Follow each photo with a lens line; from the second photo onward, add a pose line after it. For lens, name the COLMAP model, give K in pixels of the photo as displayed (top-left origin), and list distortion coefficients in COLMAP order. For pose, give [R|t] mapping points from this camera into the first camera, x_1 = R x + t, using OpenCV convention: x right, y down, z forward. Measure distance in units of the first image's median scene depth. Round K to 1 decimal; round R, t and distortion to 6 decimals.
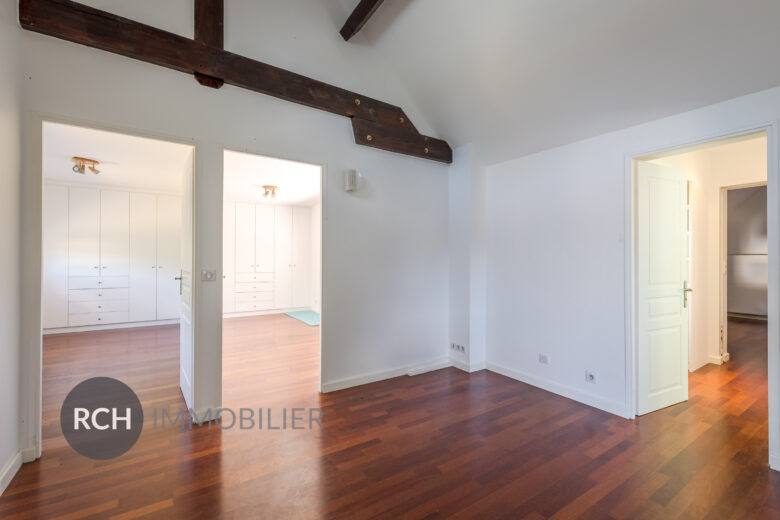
lens RADIAL K [[337.7, 0, 388.3], [0, 337.7, 257.0], [0, 0, 1]] dist [-0.000923, -0.000211]
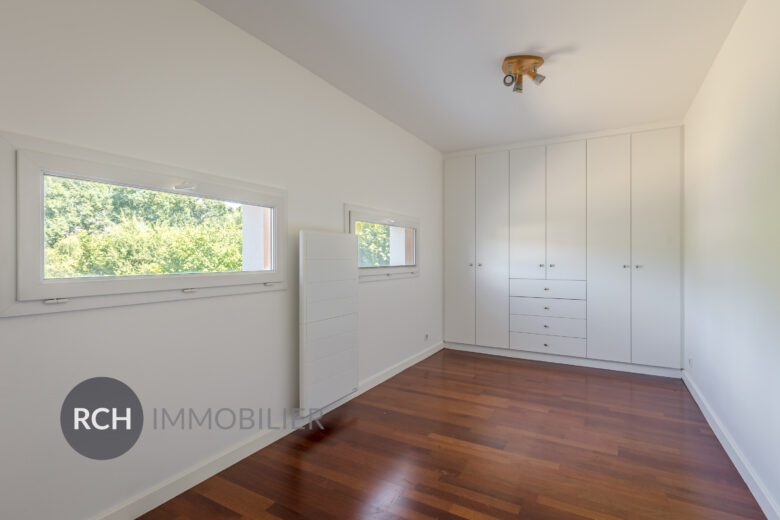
lens RADIAL K [[381.1, 0, 389.5], [0, 381.1, 258.0], [0, 0, 1]] dist [0.001320, 0.000077]
pose [[0.455152, -0.000392, -0.890414, -0.354140], [0.004751, 0.999987, 0.001988, 0.014675], [0.890401, -0.005135, 0.455148, 0.415937]]
